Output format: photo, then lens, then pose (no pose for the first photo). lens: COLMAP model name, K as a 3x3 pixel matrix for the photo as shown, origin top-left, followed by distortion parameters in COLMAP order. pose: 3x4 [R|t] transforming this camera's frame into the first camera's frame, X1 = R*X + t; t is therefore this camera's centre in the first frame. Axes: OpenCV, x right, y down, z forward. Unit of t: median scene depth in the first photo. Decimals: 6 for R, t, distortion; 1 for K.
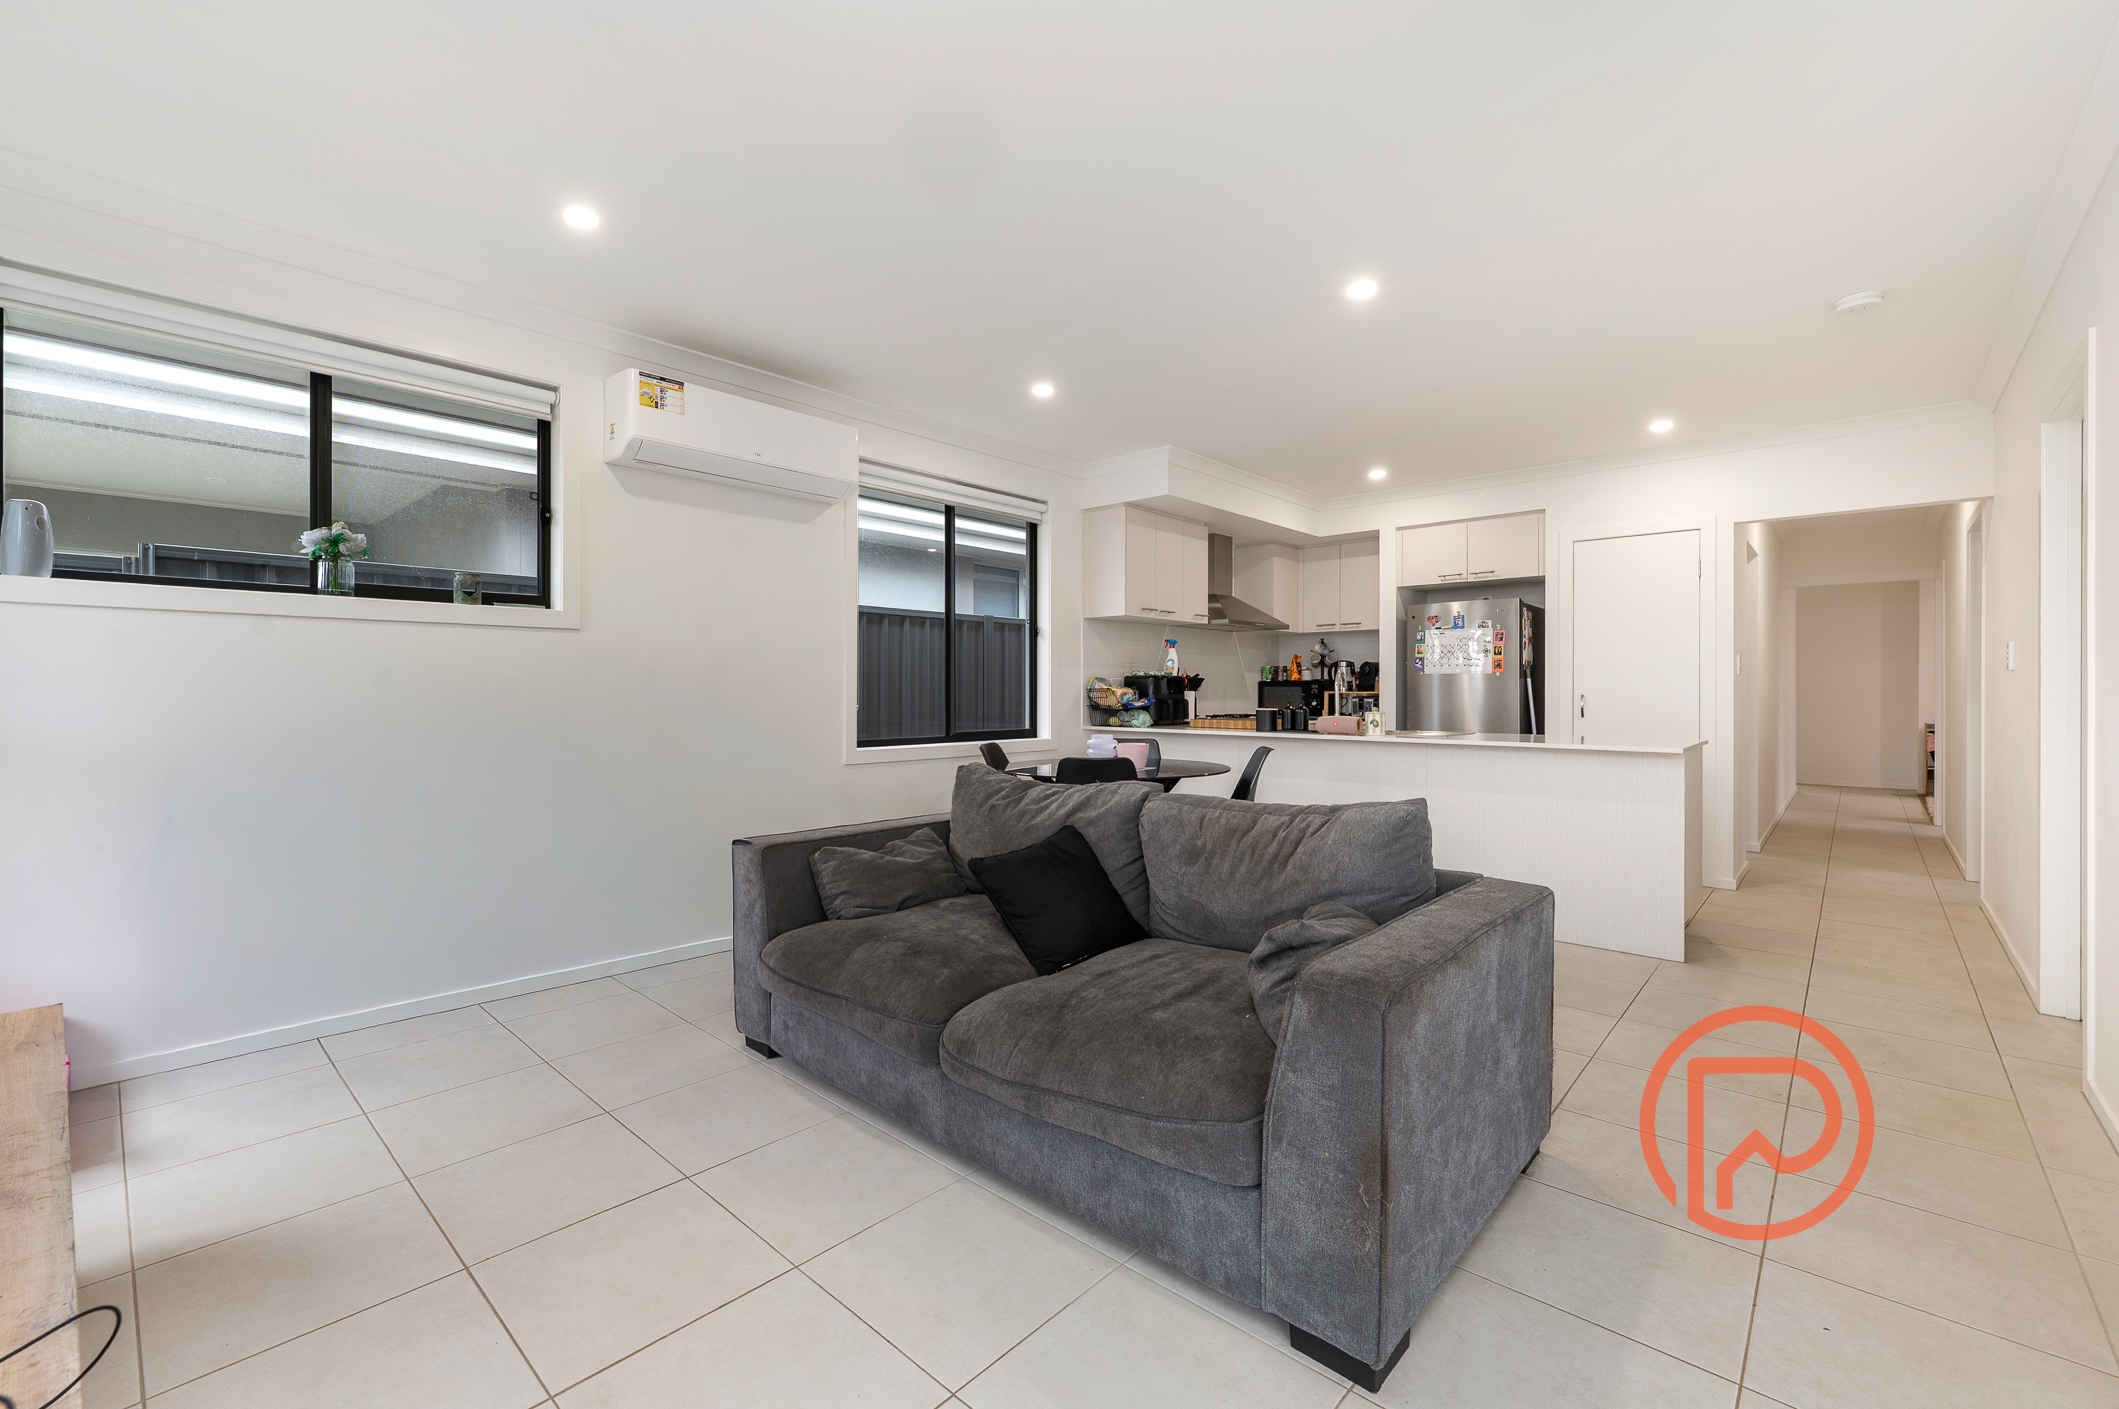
lens RADIAL K [[877.4, 0, 1006.0], [0, 877.4, 691.4], [0, 0, 1]] dist [-0.000333, -0.000360]
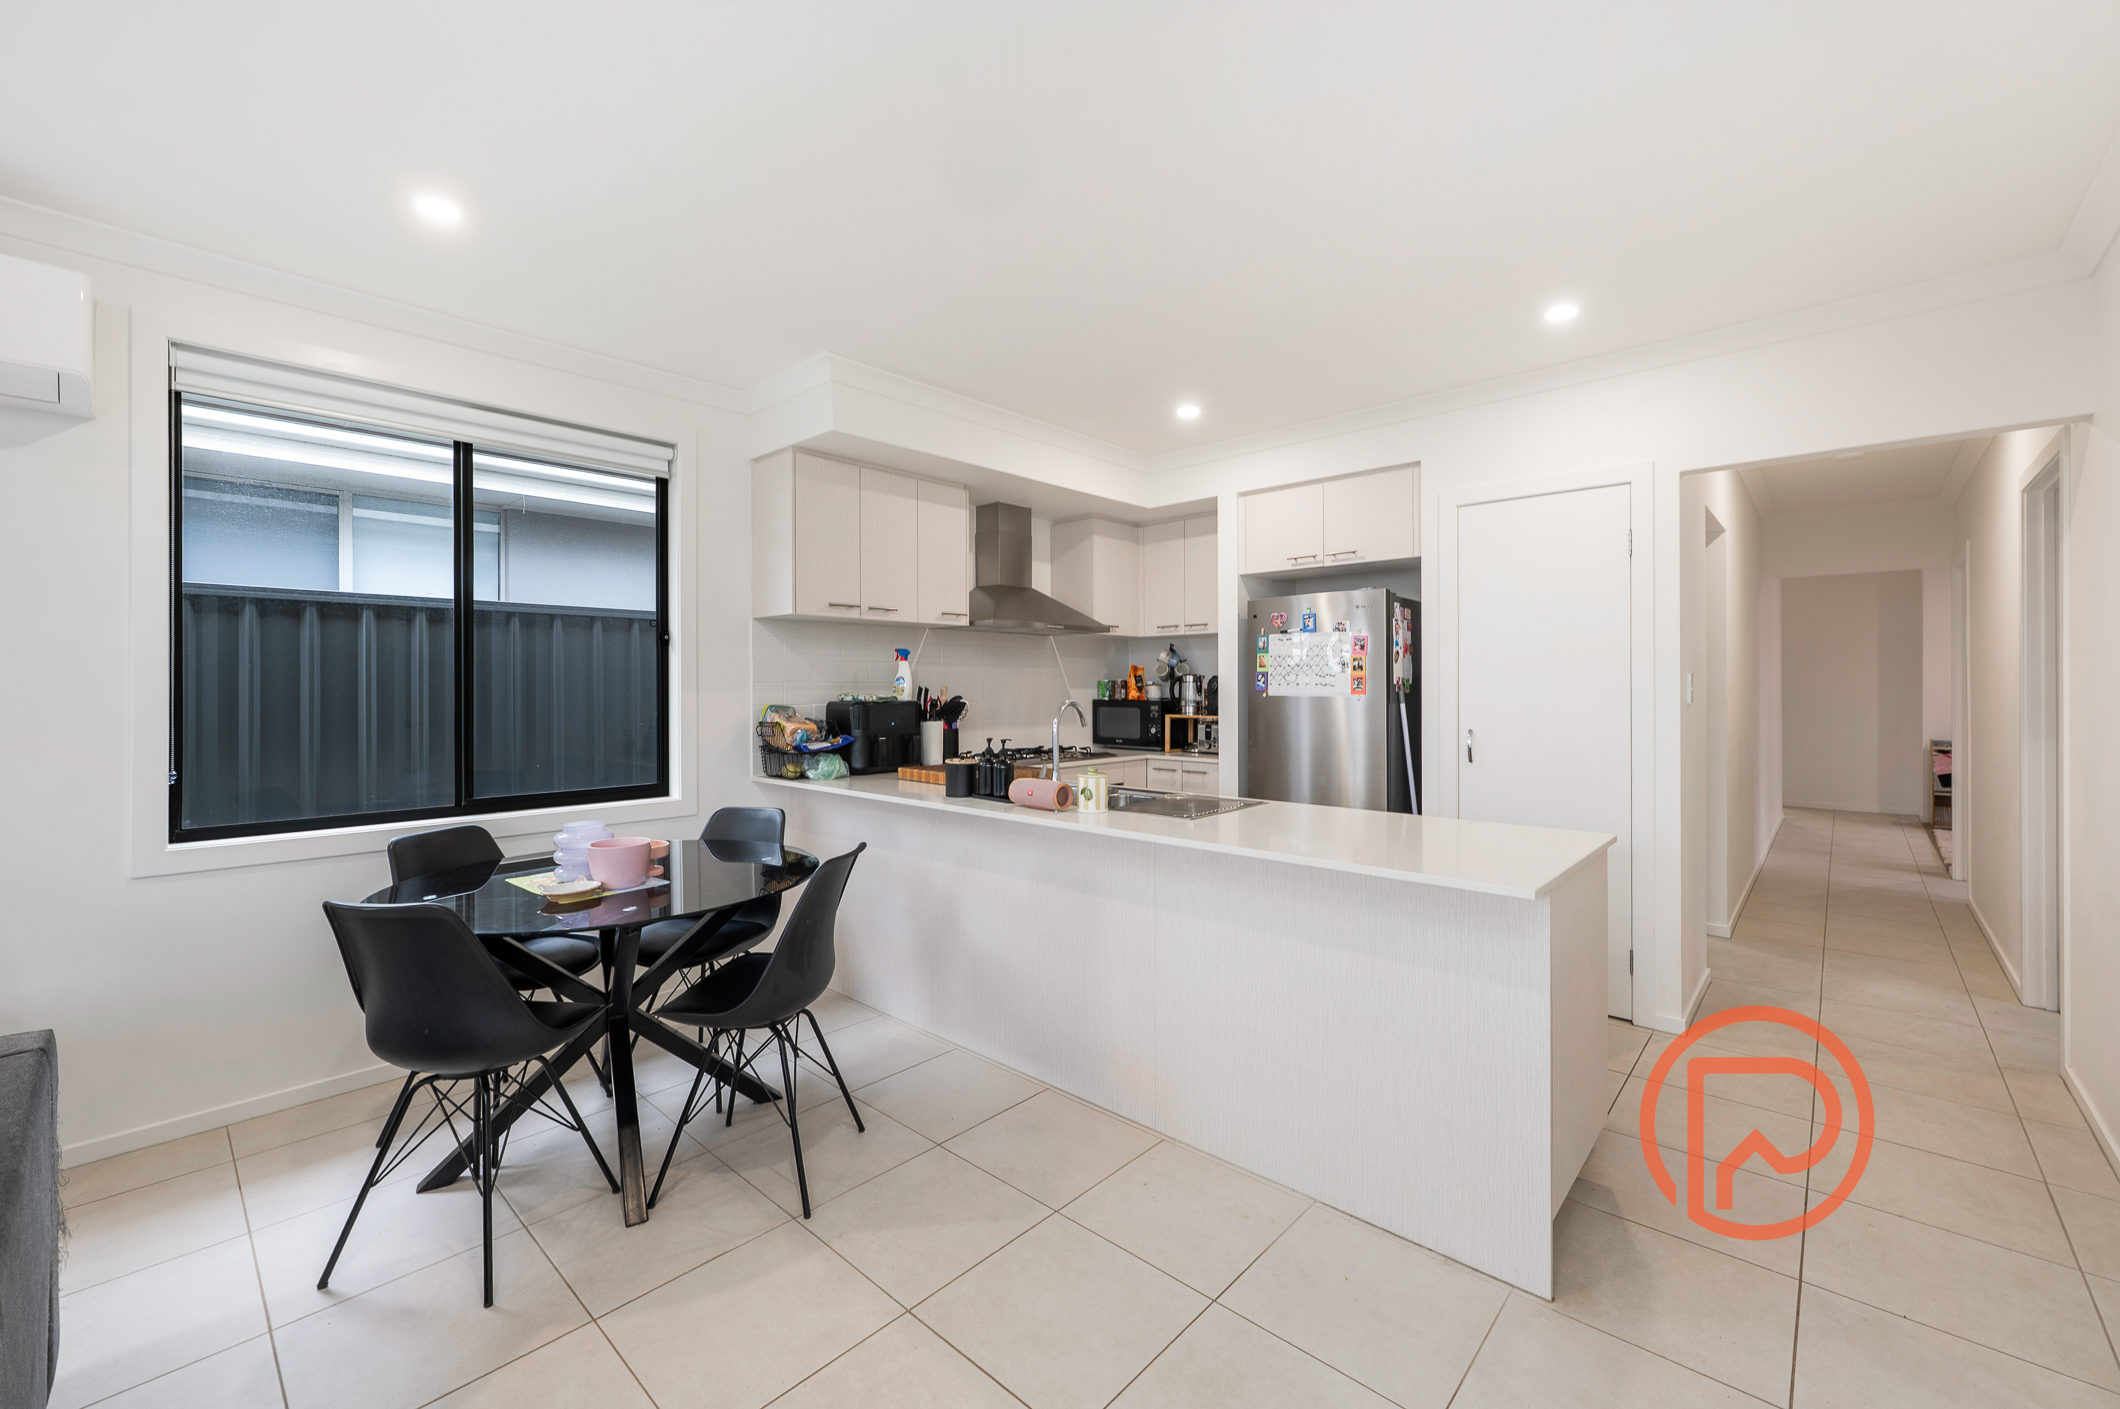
lens RADIAL K [[858.0, 0, 1058.1], [0, 858.0, 686.8], [0, 0, 1]] dist [0.001169, 0.000287]
pose [[0.999670, -0.003852, 0.025400, 0.287279], [0.003890, 0.999991, -0.001422, -0.026668], [-0.025394, 0.001520, 0.999676, 0.303228]]
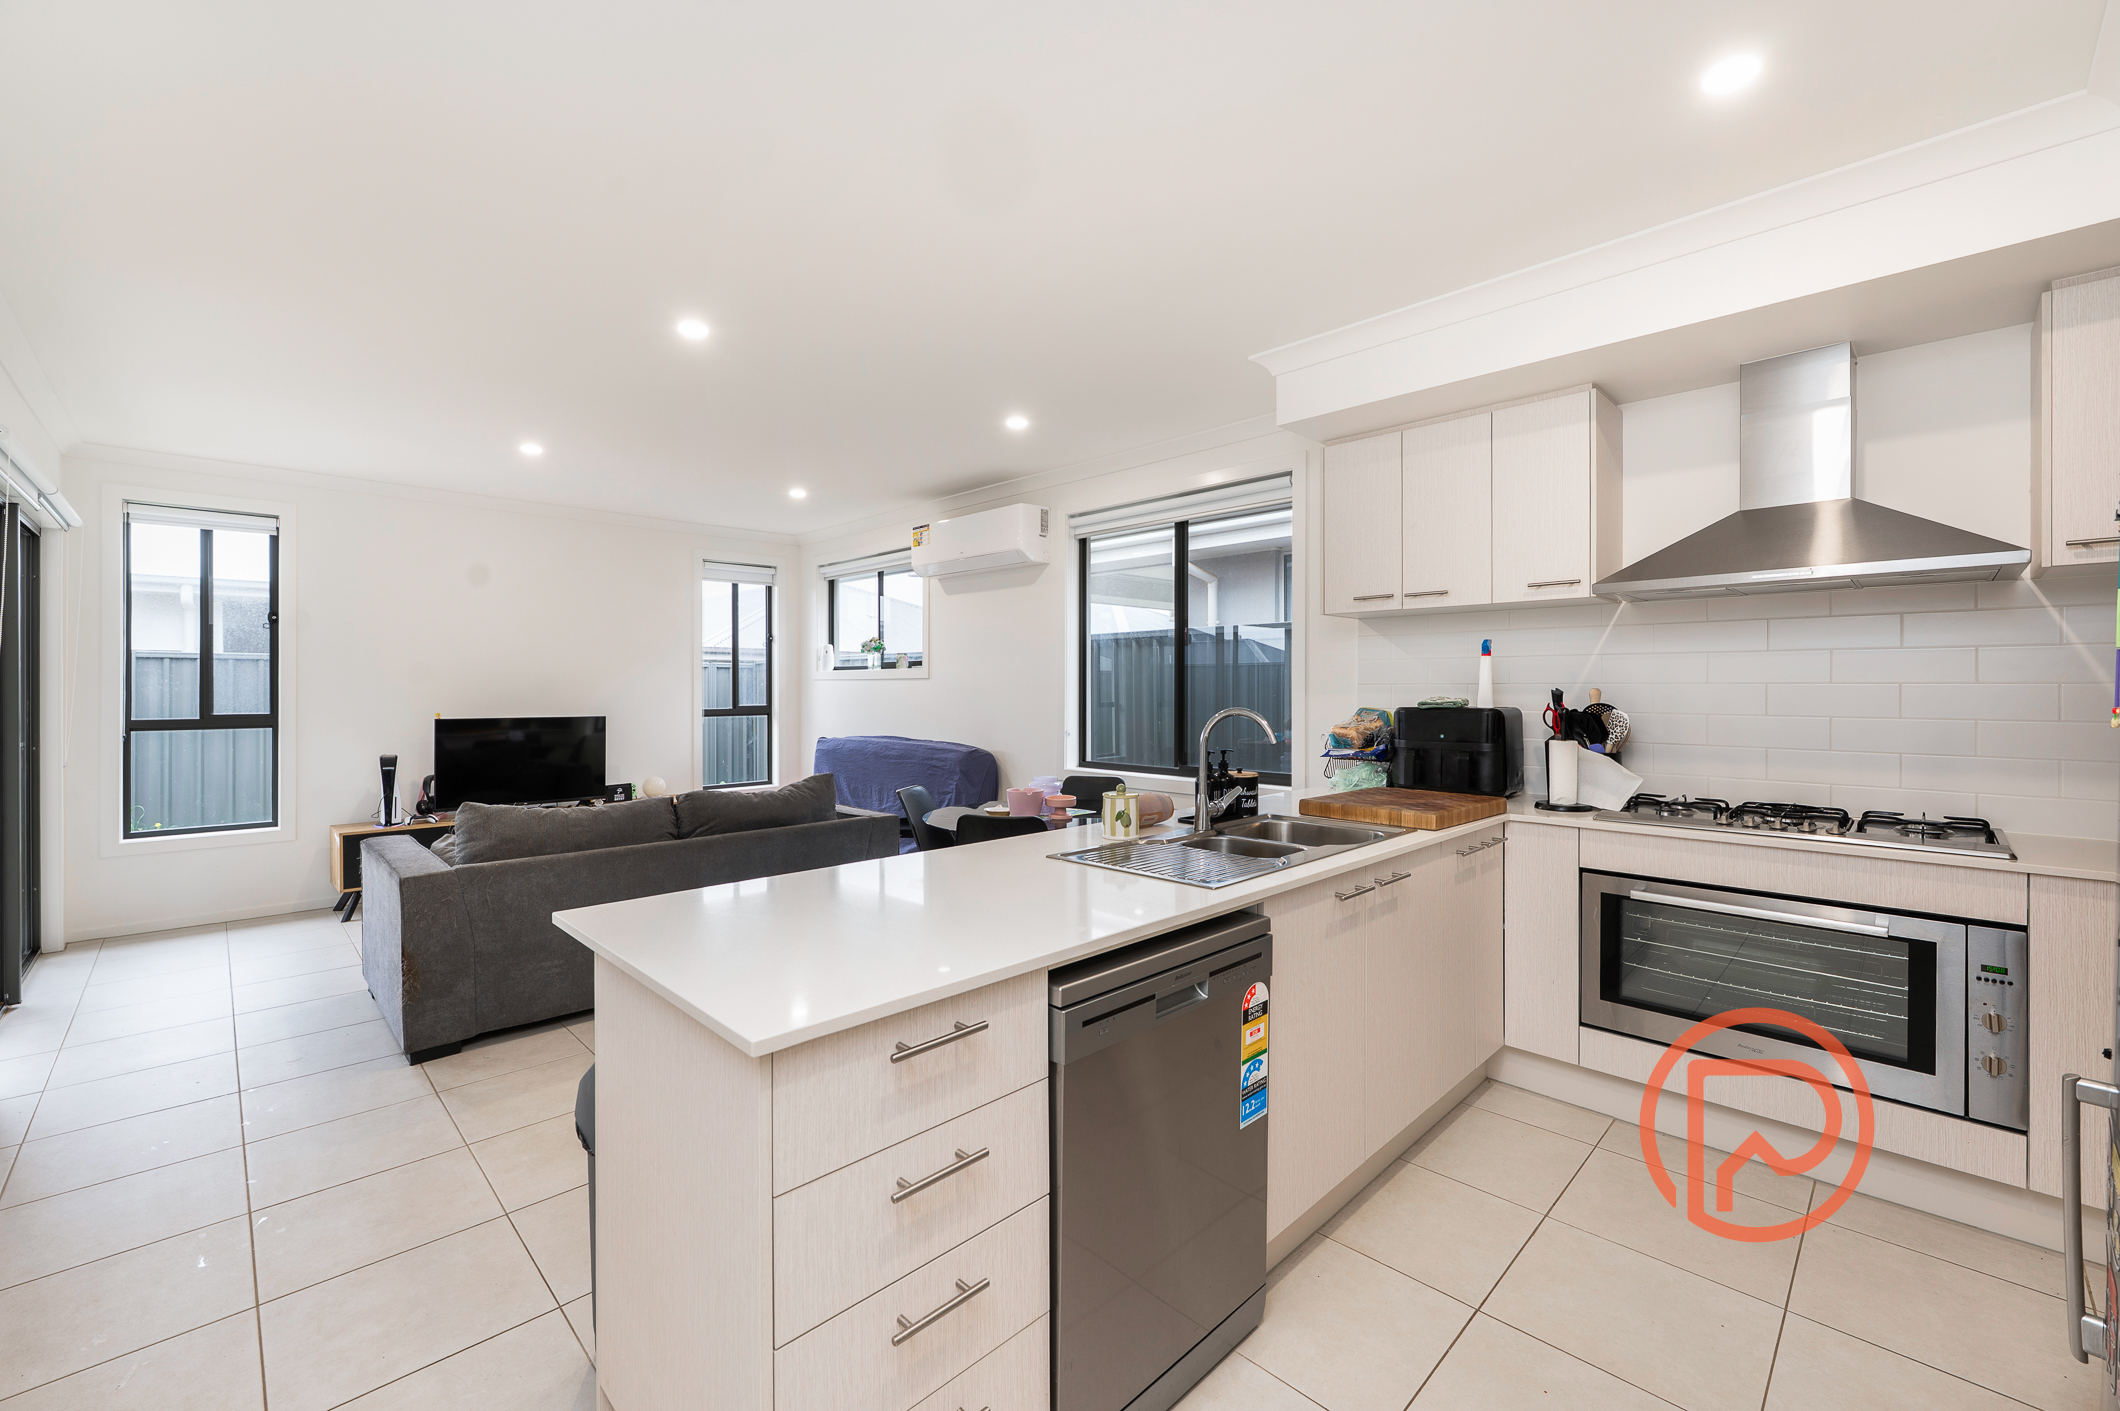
lens RADIAL K [[858.0, 0, 1058.1], [0, 858.0, 687.8], [0, 0, 1]] dist [0.001169, 0.000287]
pose [[-0.019531, -0.006512, -0.999788, 0.697582], [-0.009850, 0.999932, -0.006321, -0.023355], [0.999761, 0.009724, -0.019594, 0.731595]]
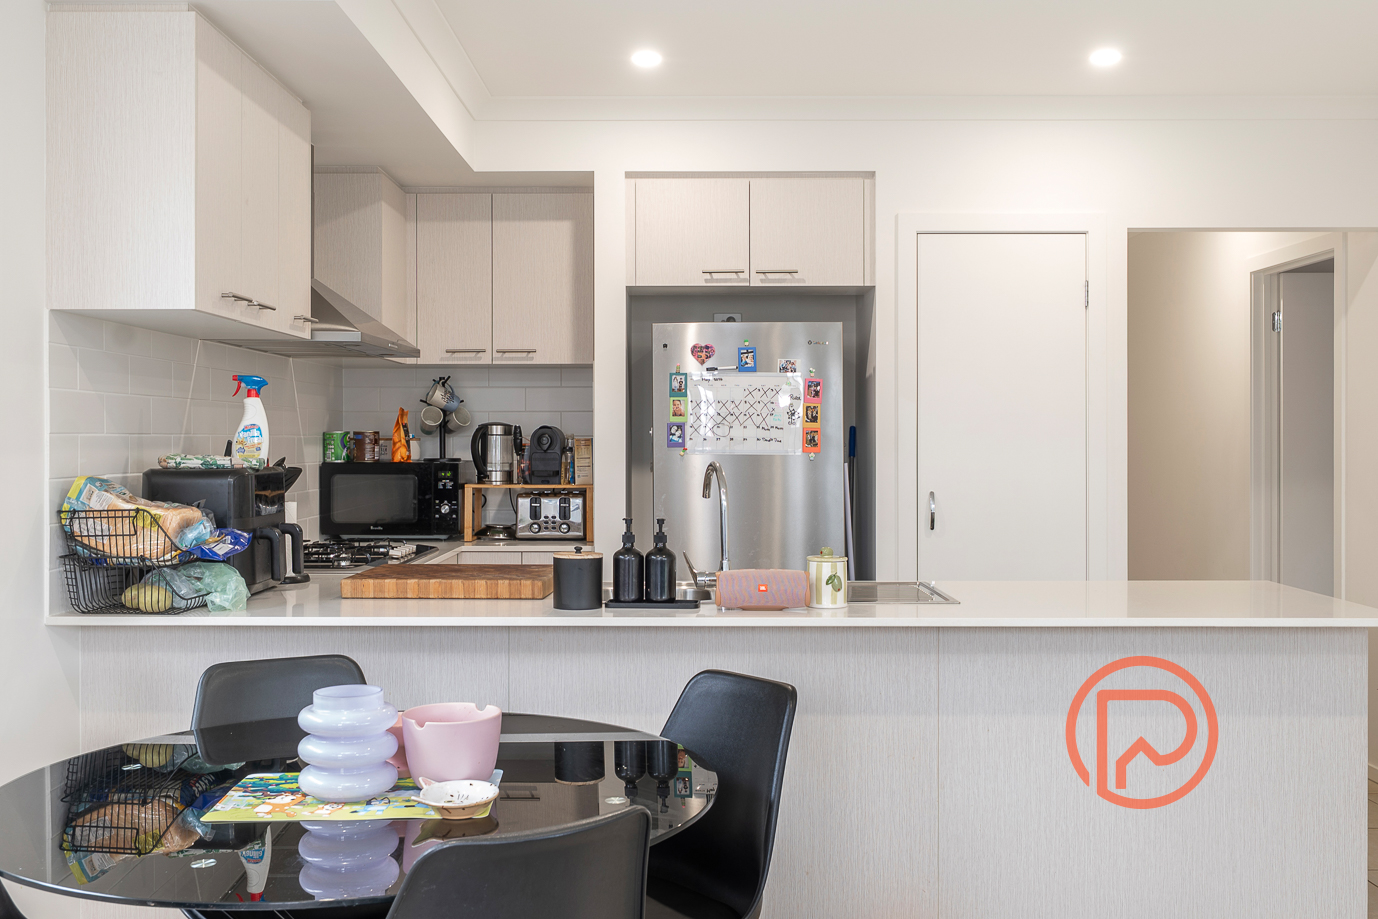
lens RADIAL K [[1403.8, 0, 694.5], [0, 1403.8, 439.6], [0, 0, 1]] dist [-0.000995, 0.000748]
pose [[0.719661, -0.002069, 0.694322, -0.109161], [0.002741, 0.999996, 0.000139, -0.028813], [-0.694320, 0.001803, 0.719664, 0.385039]]
